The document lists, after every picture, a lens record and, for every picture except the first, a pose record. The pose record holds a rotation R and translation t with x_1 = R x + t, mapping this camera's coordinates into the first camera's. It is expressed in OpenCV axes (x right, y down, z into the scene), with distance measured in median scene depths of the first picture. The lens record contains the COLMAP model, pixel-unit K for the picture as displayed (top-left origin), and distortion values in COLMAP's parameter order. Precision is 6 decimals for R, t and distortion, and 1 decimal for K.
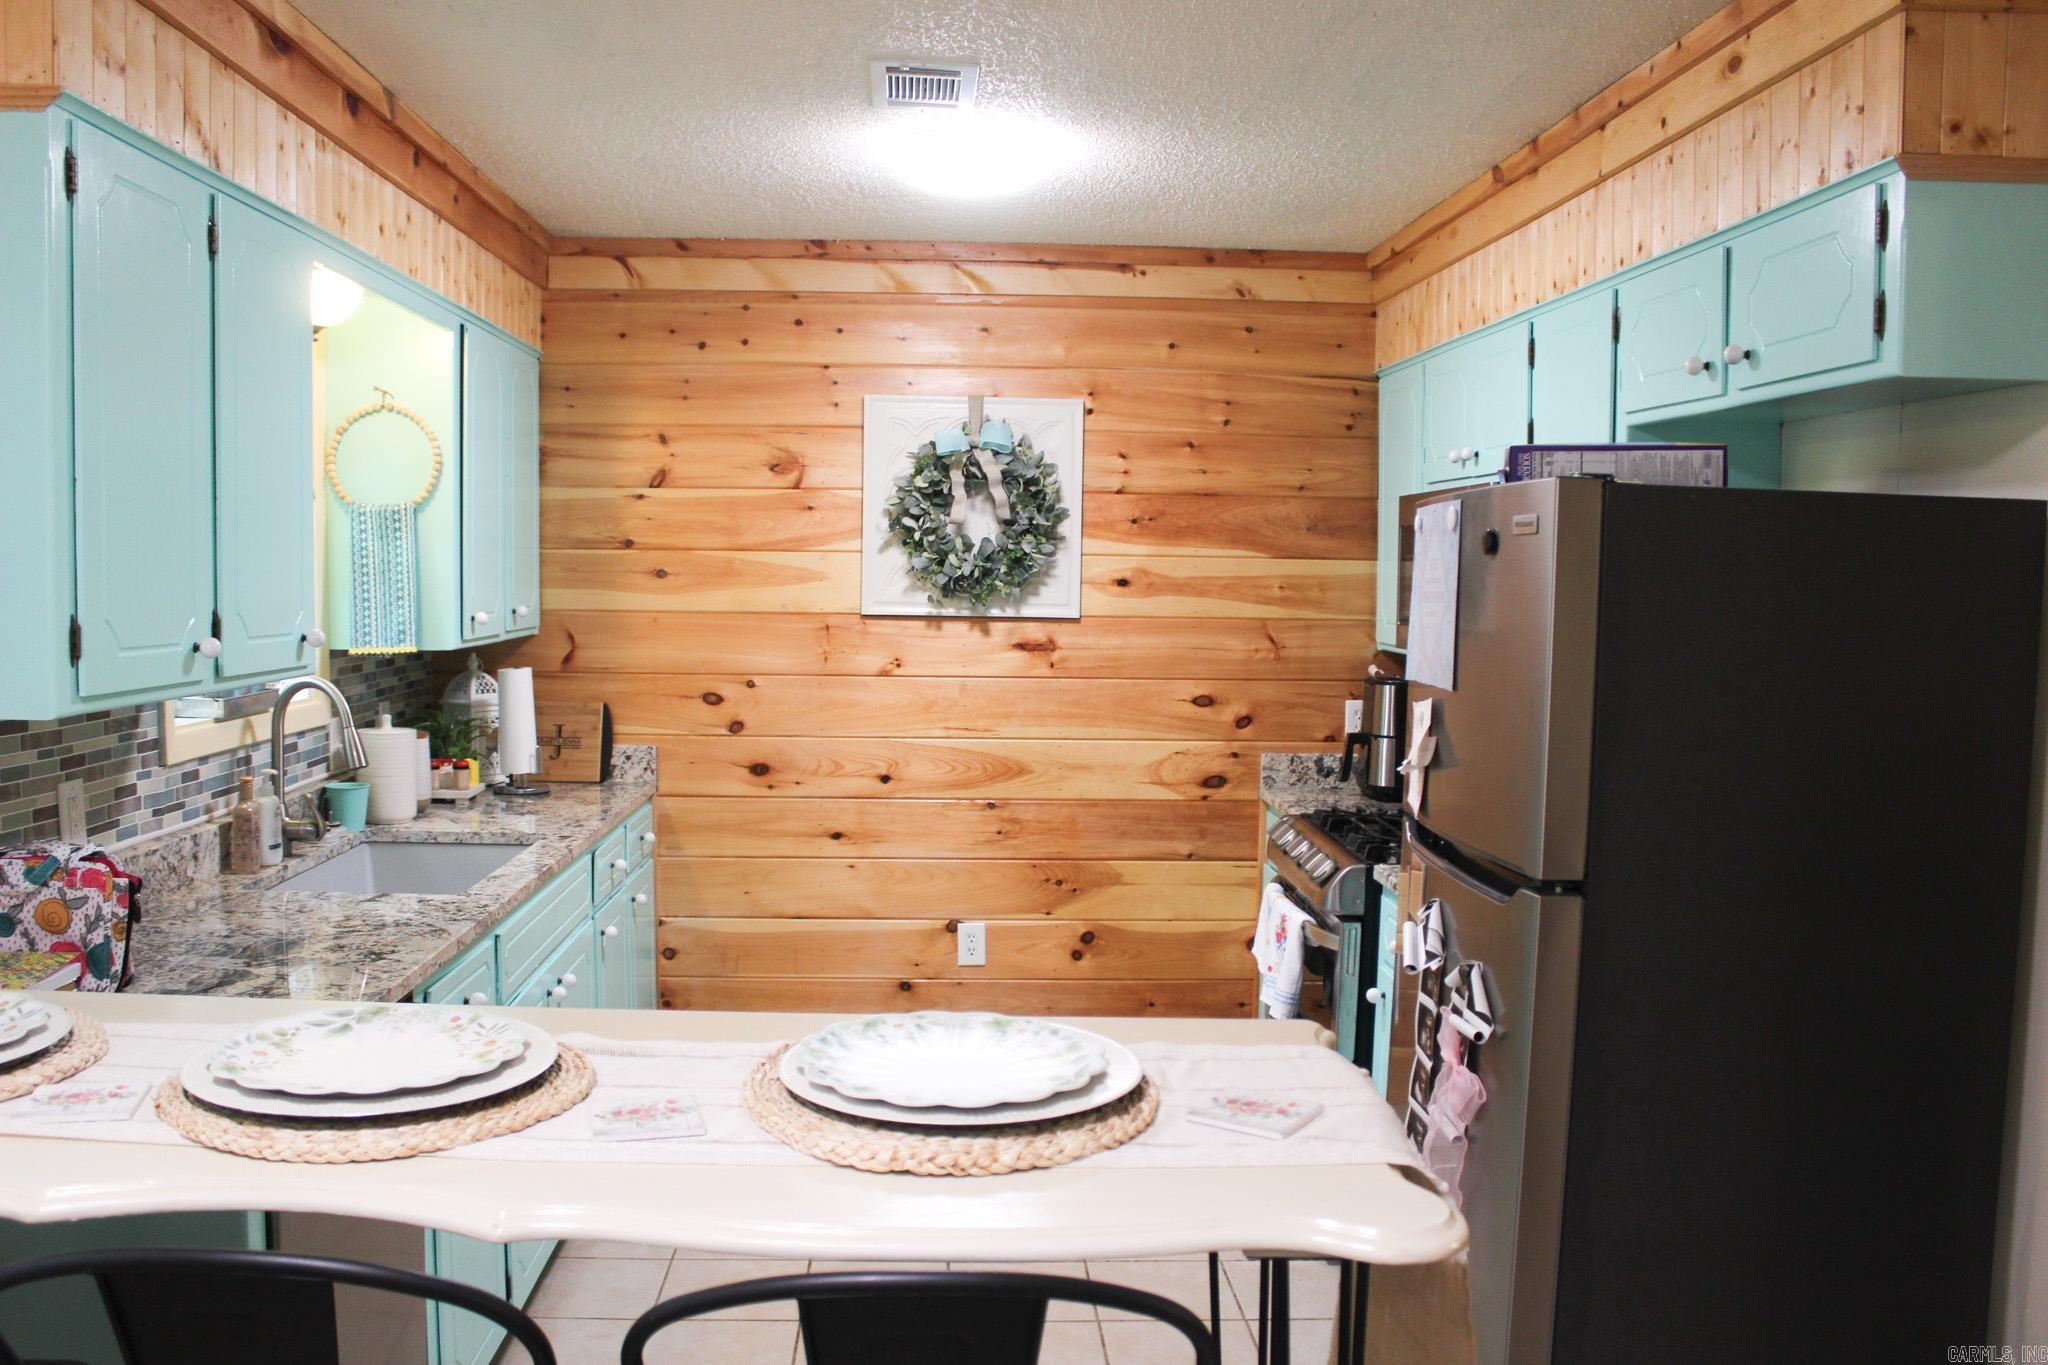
lens RADIAL K [[1684.3, 0, 1010.2], [0, 1684.3, 702.9], [0, 0, 1]] dist [-0.167341, 0.150271]
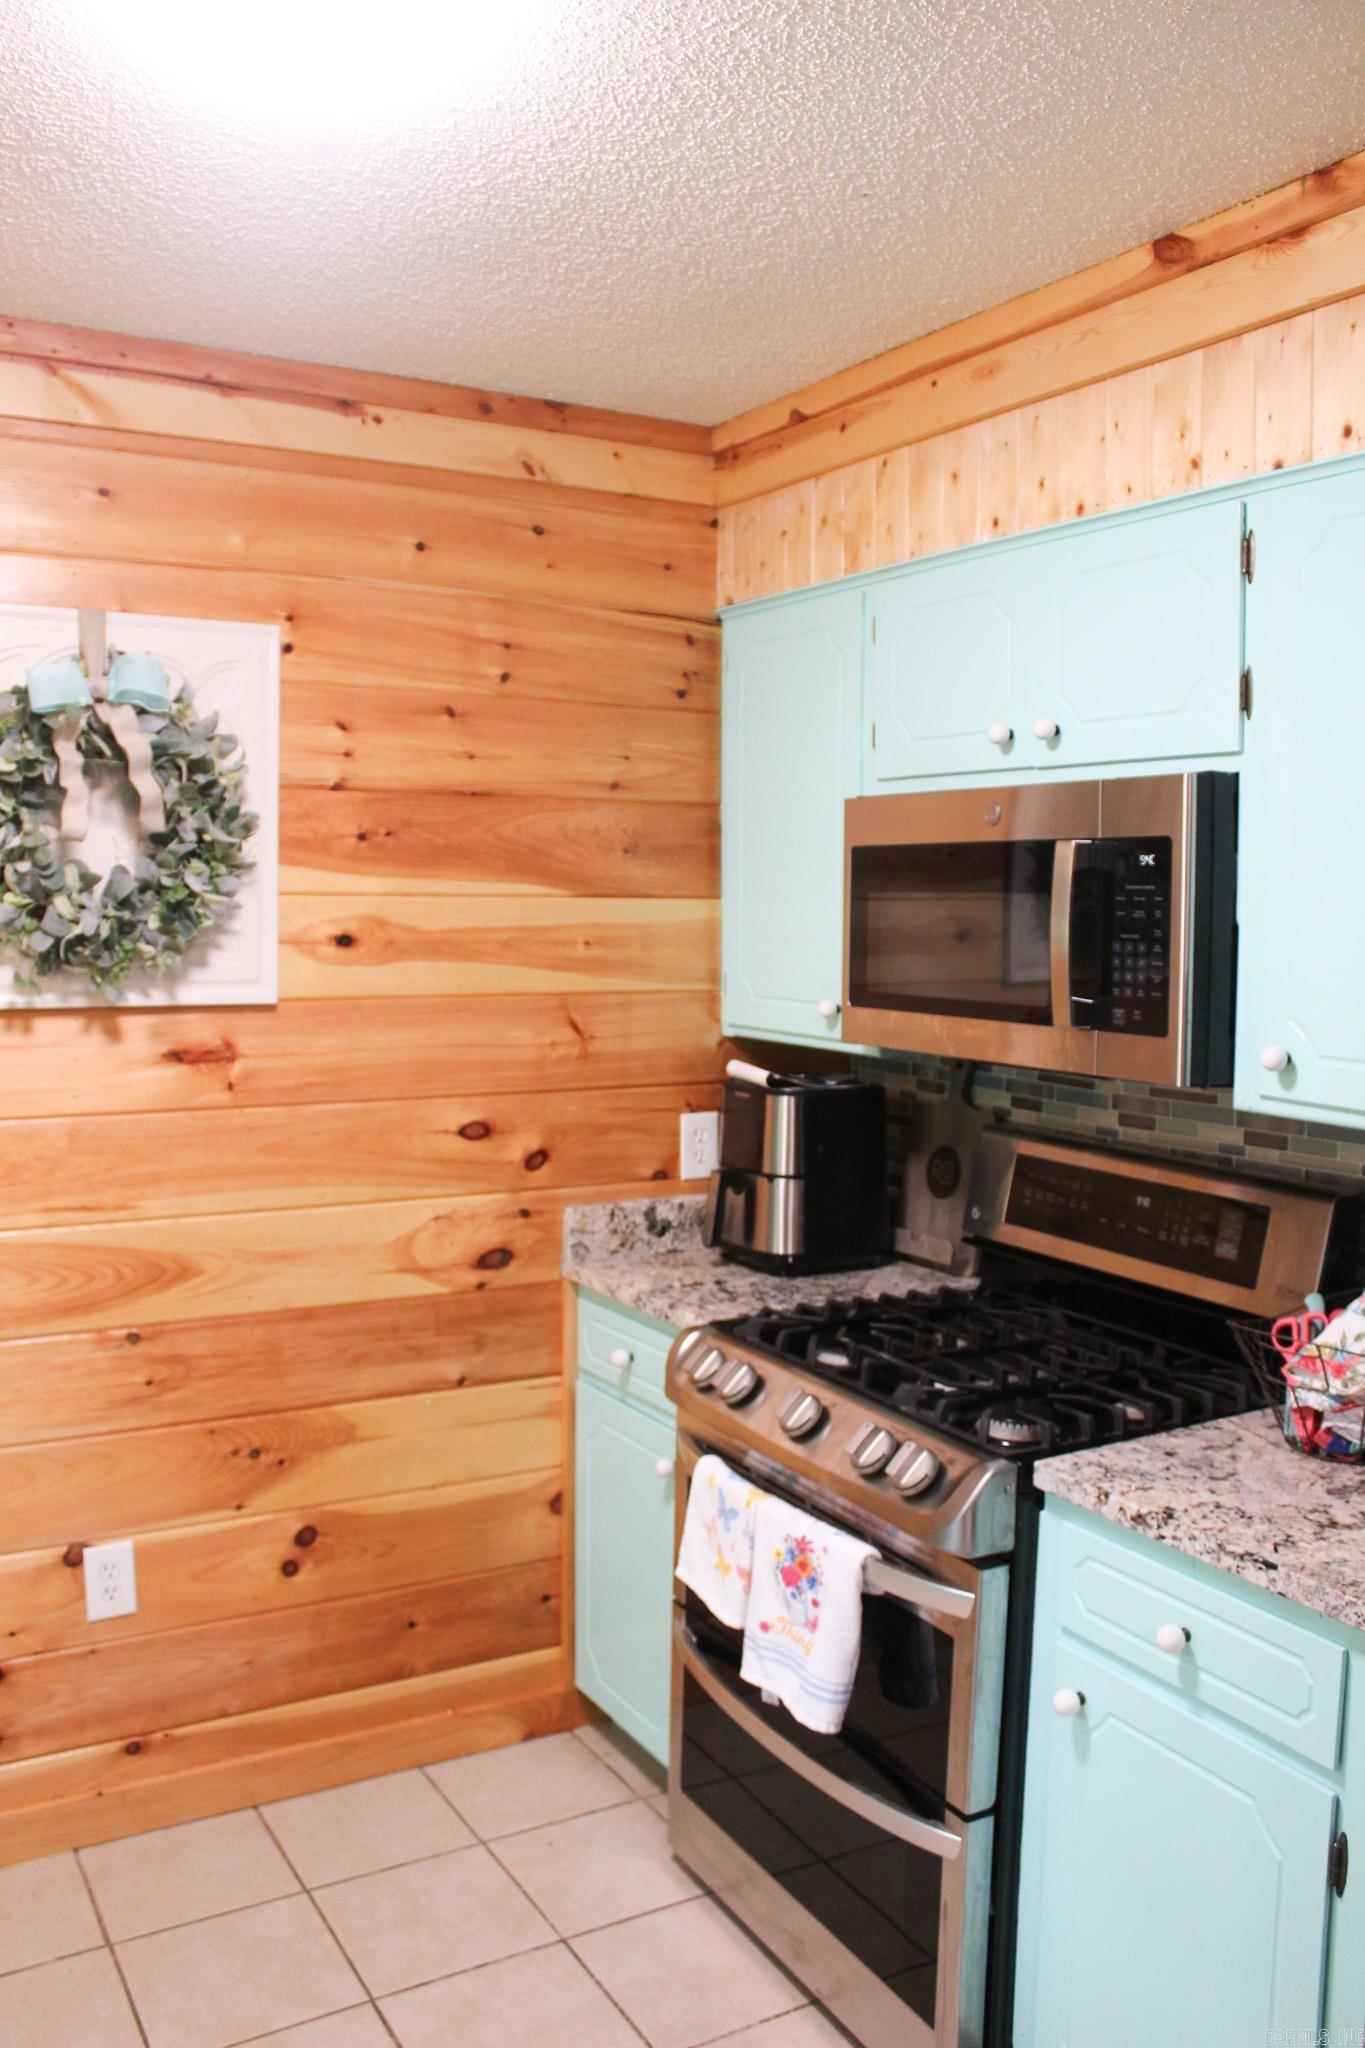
lens RADIAL K [[1684.3, 0, 682.5], [0, 1684.3, 1024.0], [0, 0, 1]] dist [-0.167341, 0.150271]
pose [[0.886746, -0.037772, 0.460712, -0.100192], [0.038154, 0.999236, 0.008489, -0.042906], [-0.460680, 0.010050, 0.887509, 0.424589]]
